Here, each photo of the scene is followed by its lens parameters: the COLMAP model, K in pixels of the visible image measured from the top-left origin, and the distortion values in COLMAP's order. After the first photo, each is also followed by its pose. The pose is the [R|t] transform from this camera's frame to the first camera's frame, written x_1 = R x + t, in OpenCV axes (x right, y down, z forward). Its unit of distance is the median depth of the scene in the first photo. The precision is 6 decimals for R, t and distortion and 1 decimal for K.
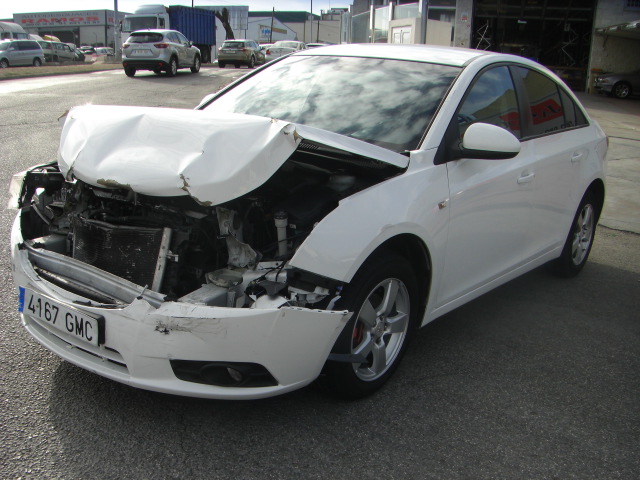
lens RADIAL K [[718.5, 0, 292.2], [0, 718.5, 333.6], [0, 0, 1]] dist [-0.139876, 0.016490]
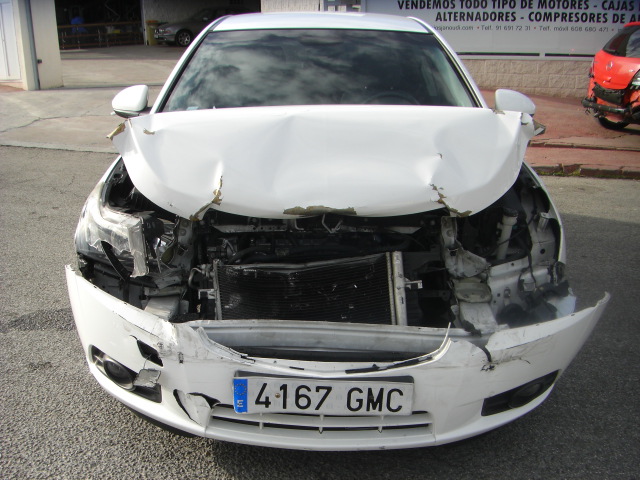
lens RADIAL K [[718.5, 0, 292.2], [0, 718.5, 333.6], [0, 0, 1]] dist [-0.139876, 0.016490]
pose [[0.791728, -0.281874, 0.541954, -0.746702], [0.252543, 0.958844, 0.129766, -0.195978], [-0.556227, 0.034127, 0.830329, 0.386019]]
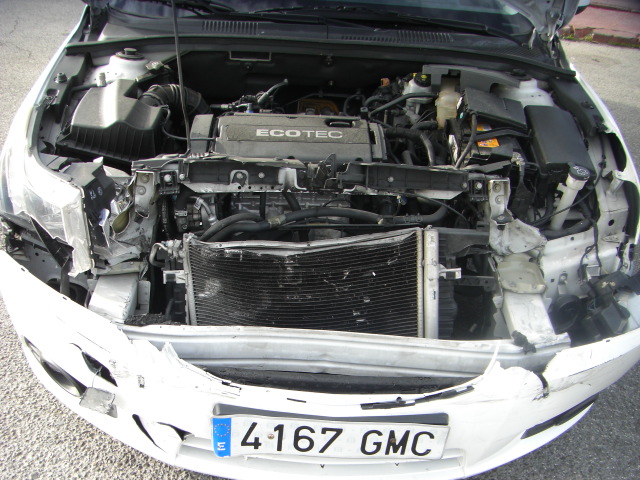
lens RADIAL K [[718.5, 0, 292.2], [0, 718.5, 333.6], [0, 0, 1]] dist [-0.139876, 0.016490]
pose [[0.773130, -0.386439, 0.502926, -0.610865], [0.217013, 0.906265, 0.362752, -0.316860], [-0.595966, -0.171313, 0.784523, 0.578597]]
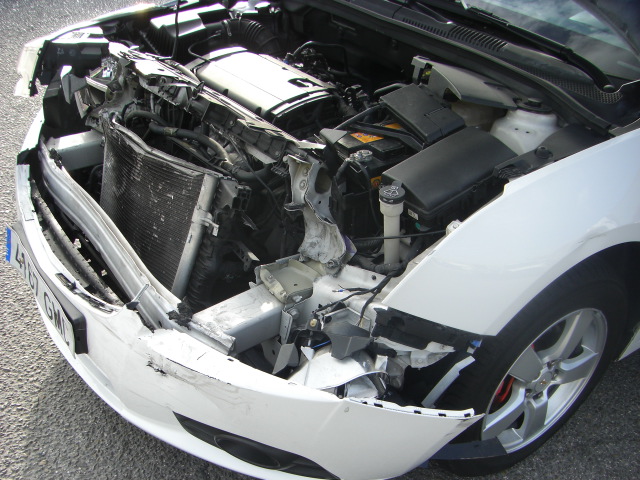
lens RADIAL K [[718.5, 0, 292.2], [0, 718.5, 333.6], [0, 0, 1]] dist [-0.139876, 0.016490]
pose [[0.953626, 0.195435, -0.228915, 0.052917], [-0.132097, 0.955121, 0.265132, -0.189021], [0.270458, -0.222598, 0.936644, 0.434139]]
